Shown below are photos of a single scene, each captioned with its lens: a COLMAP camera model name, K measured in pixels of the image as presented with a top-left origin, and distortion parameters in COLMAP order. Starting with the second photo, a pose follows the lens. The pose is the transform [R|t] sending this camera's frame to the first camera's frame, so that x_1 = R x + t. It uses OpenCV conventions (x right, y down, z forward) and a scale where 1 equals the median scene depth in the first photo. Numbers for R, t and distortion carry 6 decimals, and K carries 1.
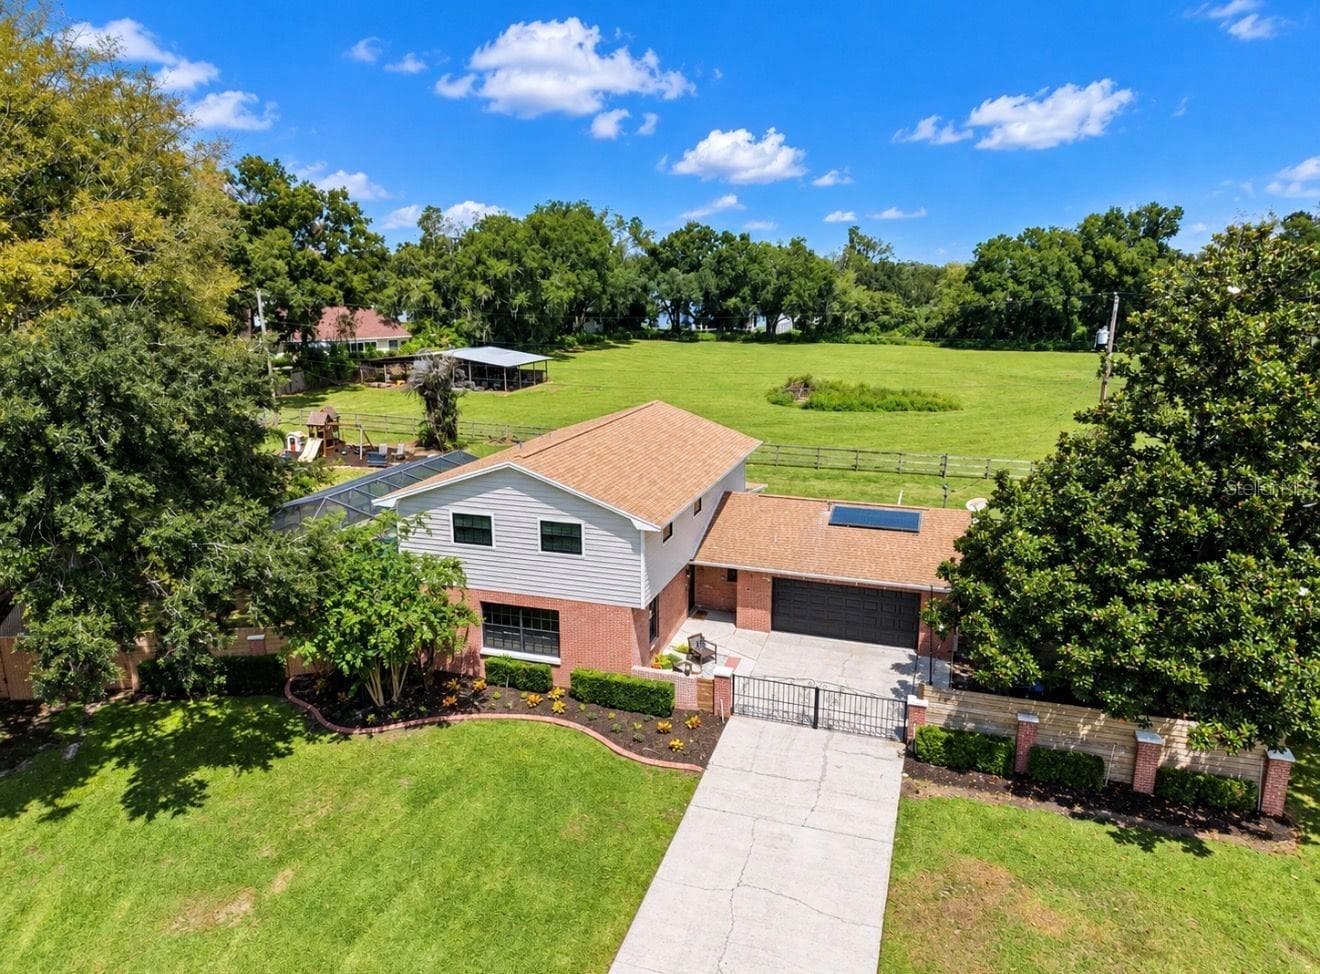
lens RADIAL K [[914.9, 0, 668.1], [0, 914.9, 462.9], [0, 0, 1]] dist [0.005116, 0.000036]
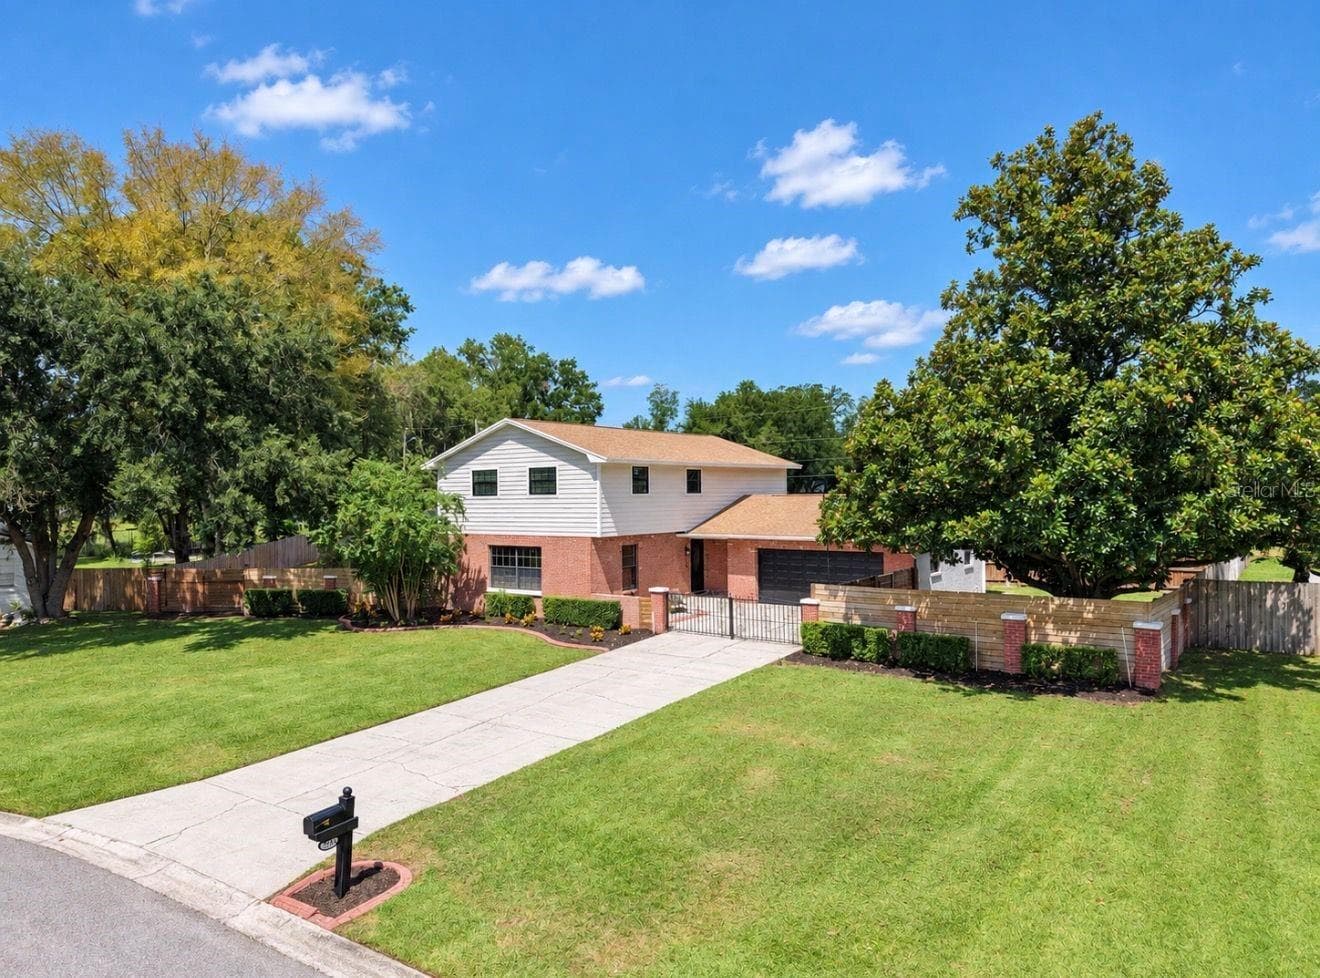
lens RADIAL K [[909.8, 0, 660.0], [0, 909.8, 489.0], [0, 0, 1]] dist [-0.000042, 0.000207]
pose [[0.948898, -0.008559, -0.315466, 0.384056], [-0.059690, 0.976721, -0.206043, 0.314813], [0.309886, 0.214344, 0.926298, -0.037366]]
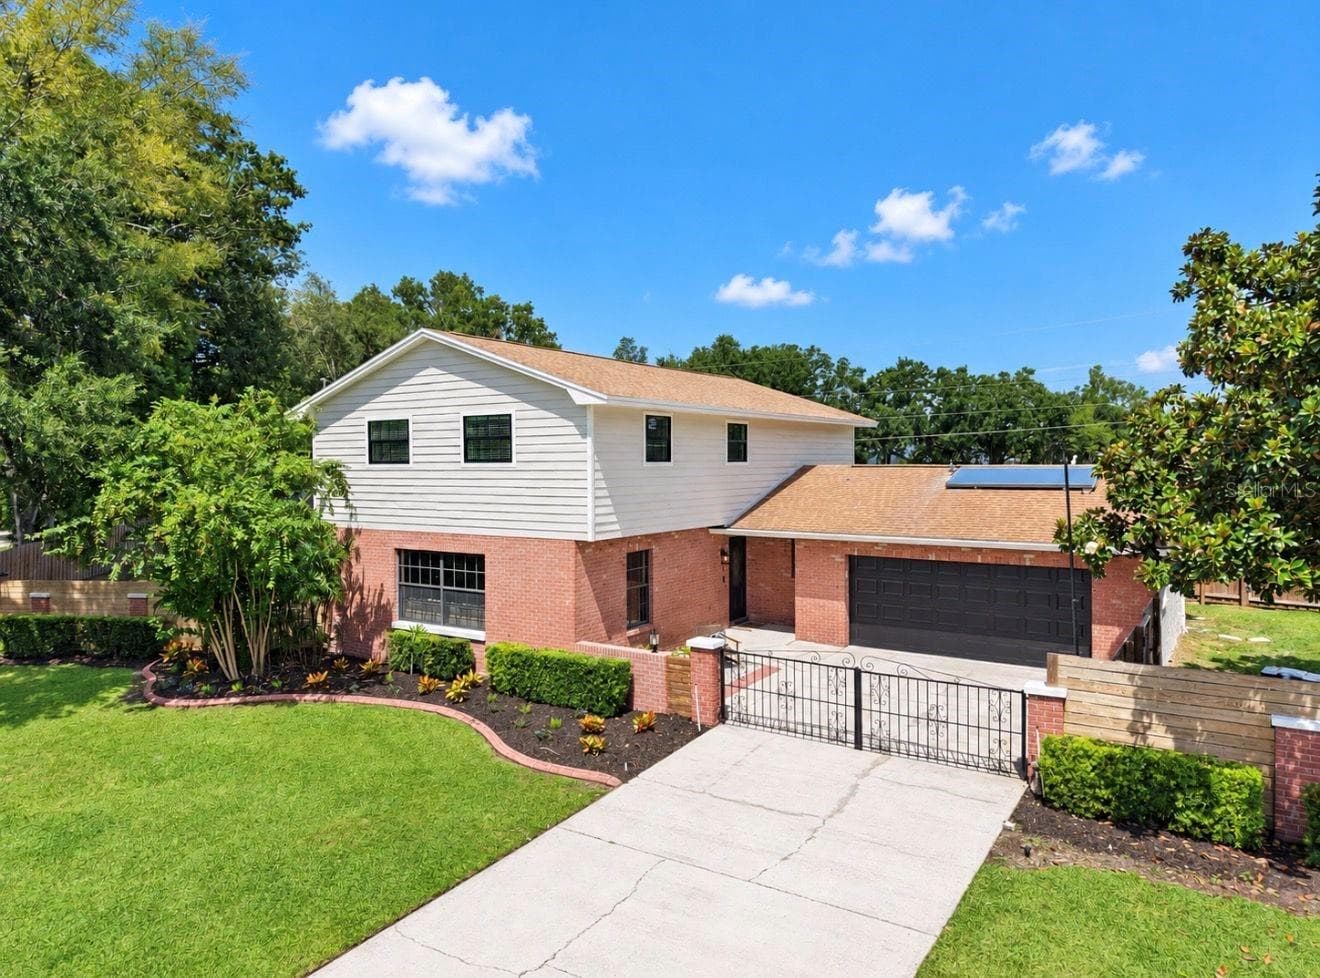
lens RADIAL K [[909.8, 0, 660.0], [0, 909.8, 489.0], [0, 0, 1]] dist [-0.000042, 0.000207]
pose [[0.963873, 0.006970, -0.266272, 0.175778], [-0.055227, 0.983164, -0.174180, 0.219717], [0.260574, 0.182593, 0.948030, 0.395924]]
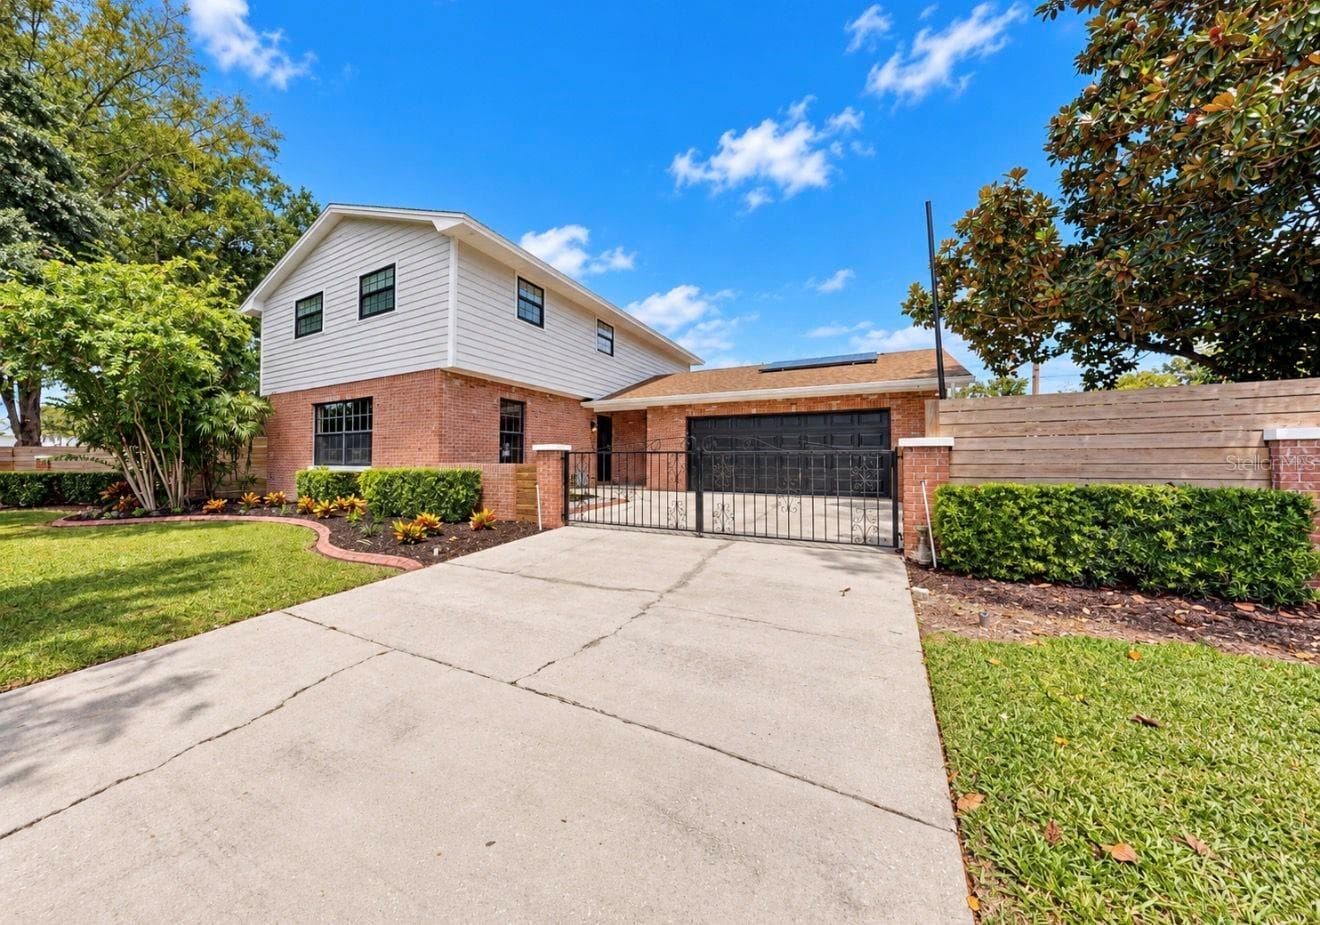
lens RADIAL K [[454.9, 0, 632.6], [0, 454.9, 457.3], [0, 0, 1]] dist [-0.023619, 0.000074]
pose [[0.984248, 0.002921, -0.176767, 0.155261], [-0.042759, 0.974112, -0.221984, 0.280073], [0.171543, 0.226046, 0.958893, 0.683463]]
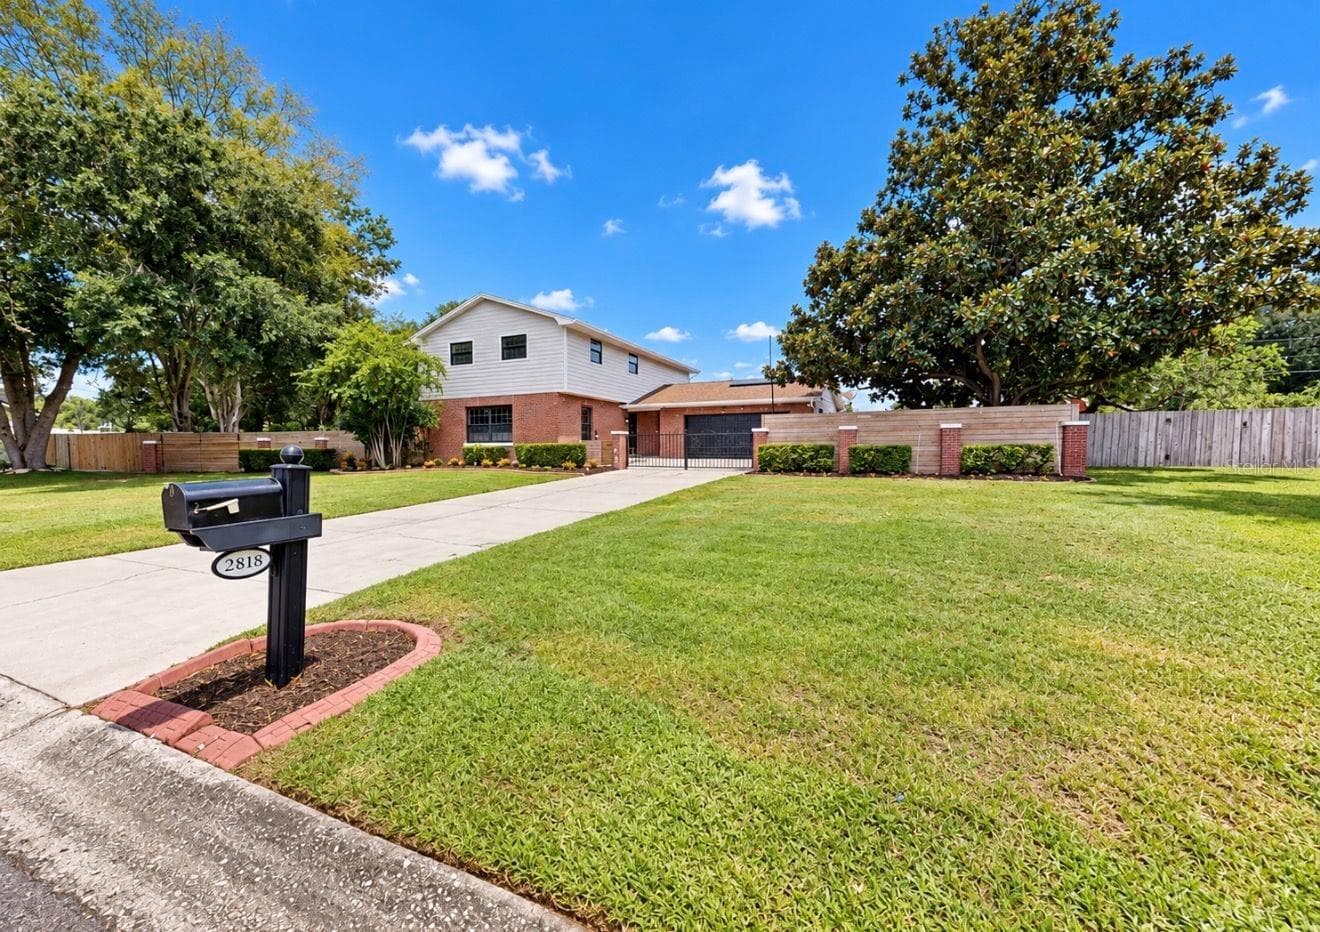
lens RADIAL K [[541.5, 0, 640.6], [0, 541.5, 492.7], [0, 0, 1]] dist [0.000104, 0.000047]
pose [[0.988329, 0.015943, -0.151499, 0.193773], [-0.038154, 0.988716, -0.144862, 0.397724], [0.147480, 0.148951, 0.977785, 0.250837]]
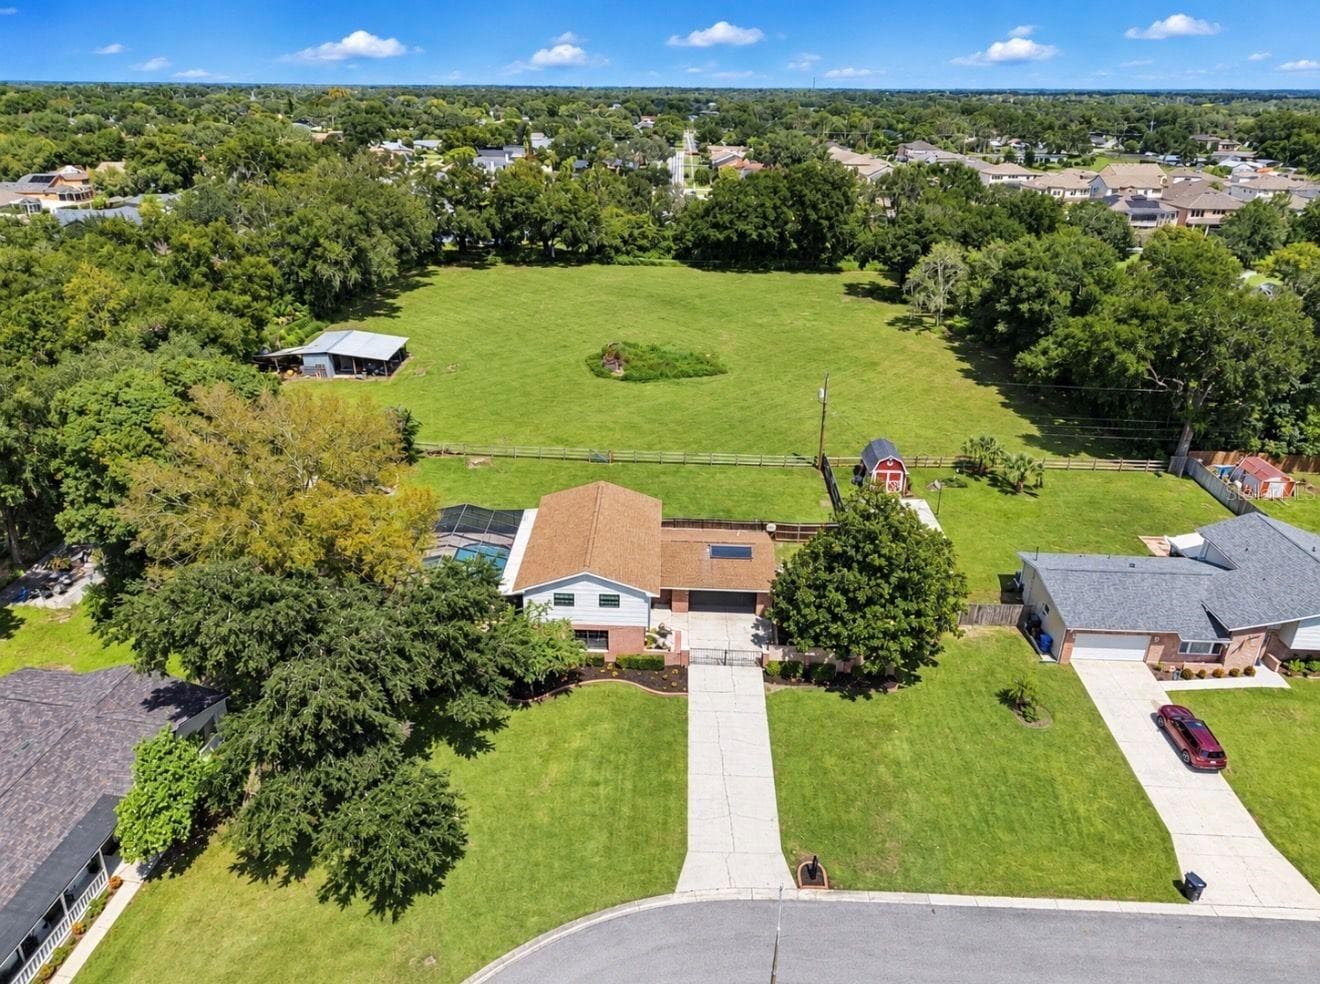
lens RADIAL K [[904.7, 0, 656.1], [0, 904.7, 435.8], [0, 0, 1]] dist [0.055390, -0.000387]
pose [[0.956822, -0.097167, 0.273954, -0.550620], [0.047889, 0.982290, 0.181145, -0.675643], [-0.286703, -0.160204, 0.944529, -0.996587]]
